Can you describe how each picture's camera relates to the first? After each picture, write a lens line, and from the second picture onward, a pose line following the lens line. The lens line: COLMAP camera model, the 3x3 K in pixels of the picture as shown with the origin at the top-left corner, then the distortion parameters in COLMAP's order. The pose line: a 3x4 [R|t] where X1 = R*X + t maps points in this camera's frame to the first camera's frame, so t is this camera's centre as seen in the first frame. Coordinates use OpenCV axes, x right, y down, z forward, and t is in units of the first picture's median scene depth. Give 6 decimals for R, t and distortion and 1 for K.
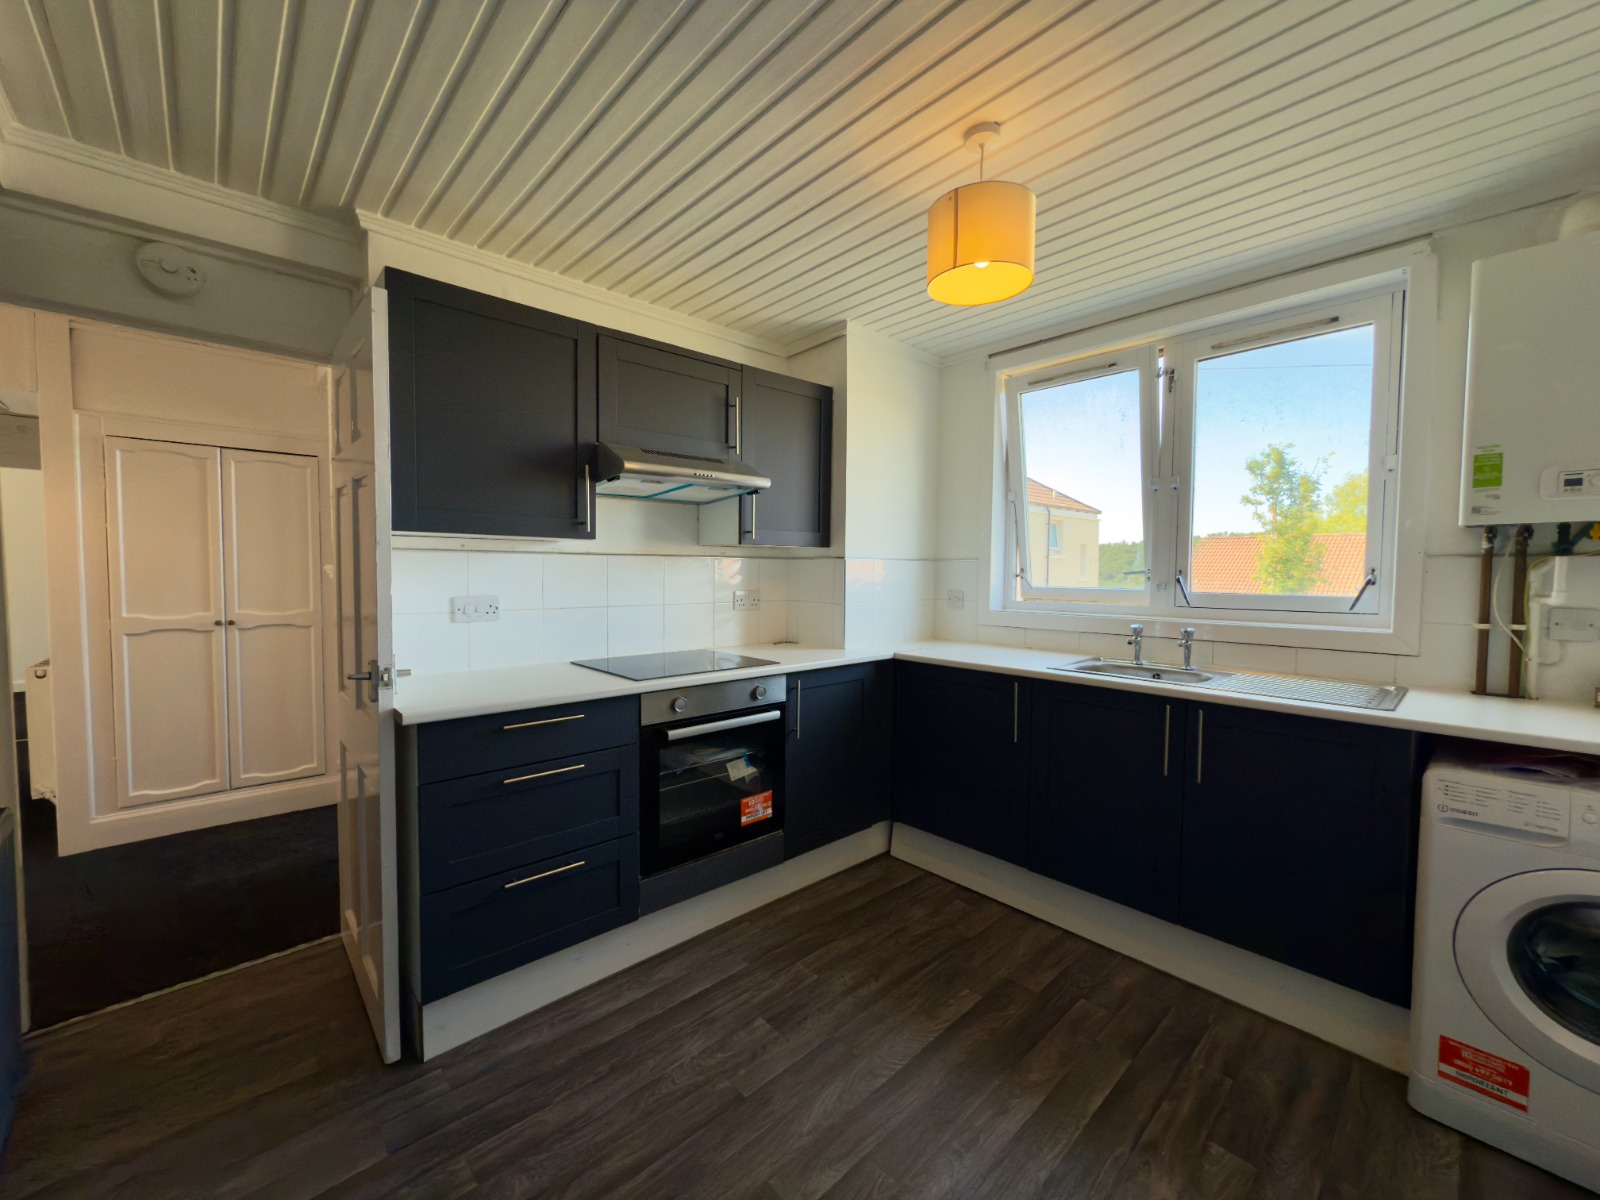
lens RADIAL K [[637.6, 0, 800.0], [0, 637.6, 599.2], [0, 0, 1]] dist [0.002023, -0.000152]
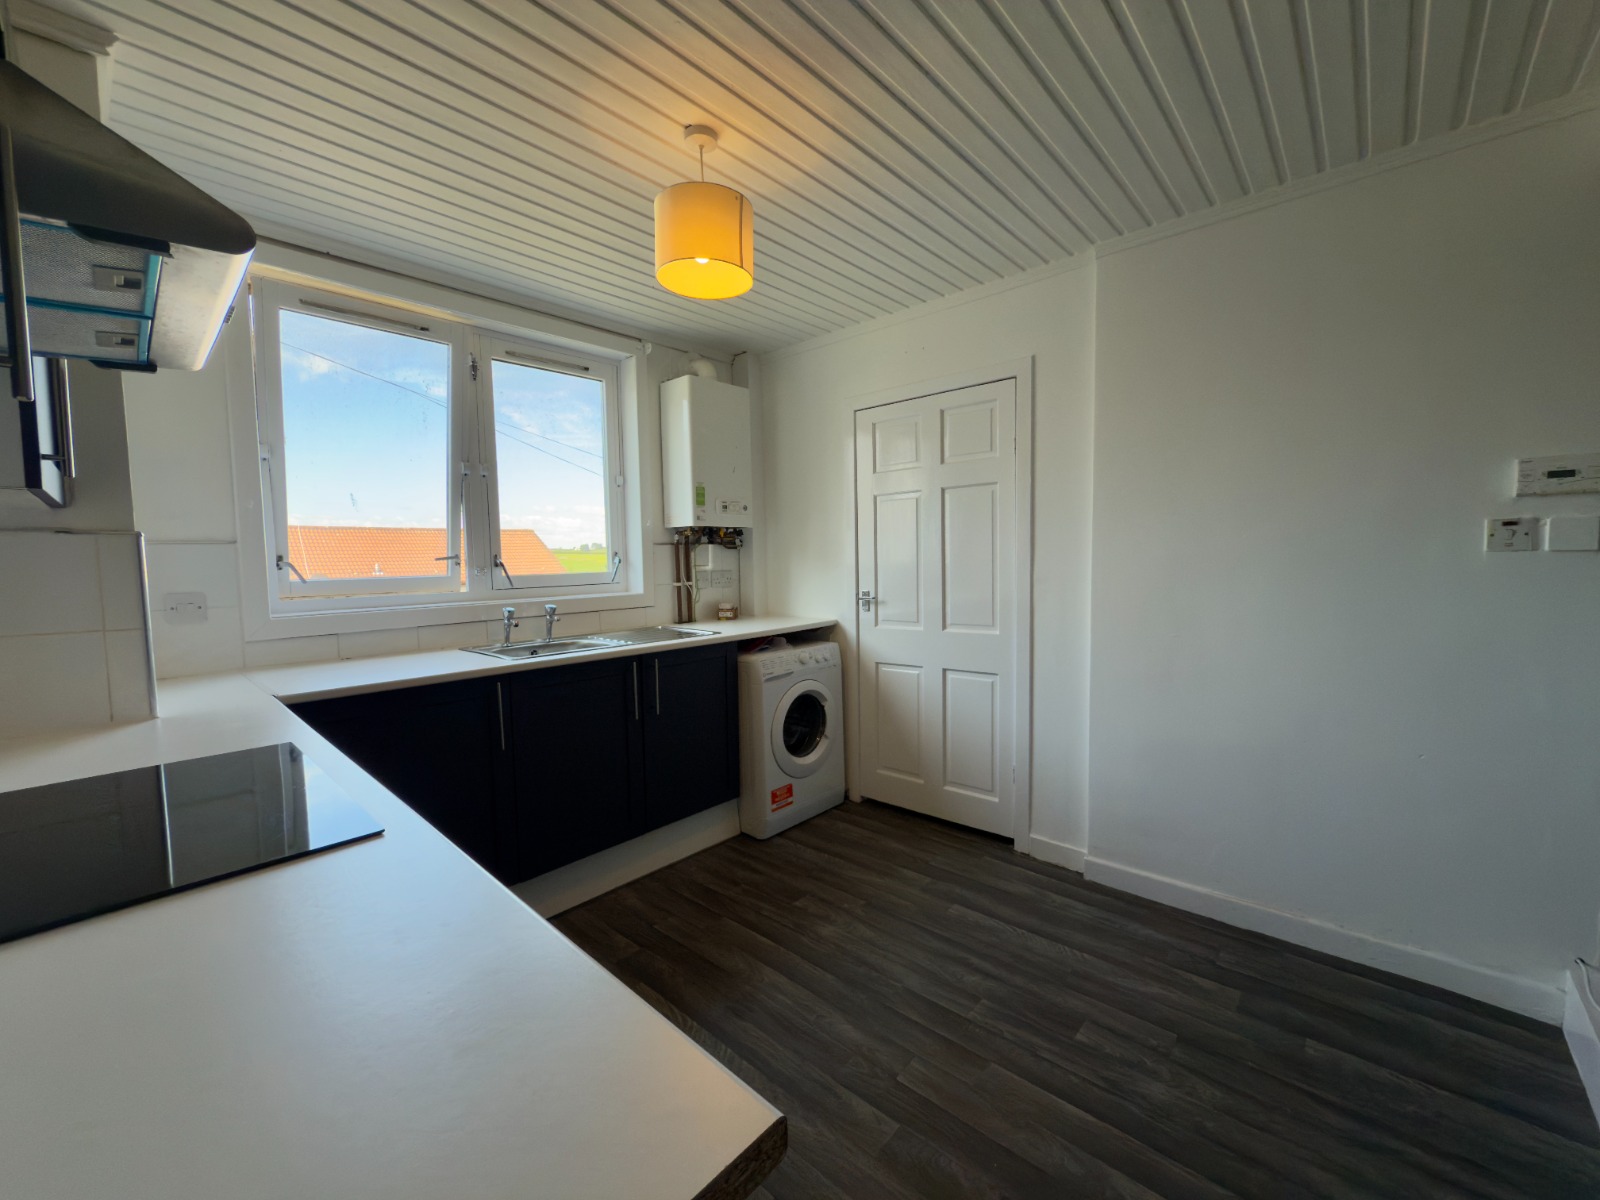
lens RADIAL K [[637.6, 0, 800.9], [0, 637.6, 600.5], [0, 0, 1]] dist [0.002023, -0.000152]
pose [[-0.082200, -0.074571, 0.993822, -0.698345], [0.061567, 0.994912, 0.079745, -0.032437], [-0.994712, 0.067742, -0.077190, 0.811876]]
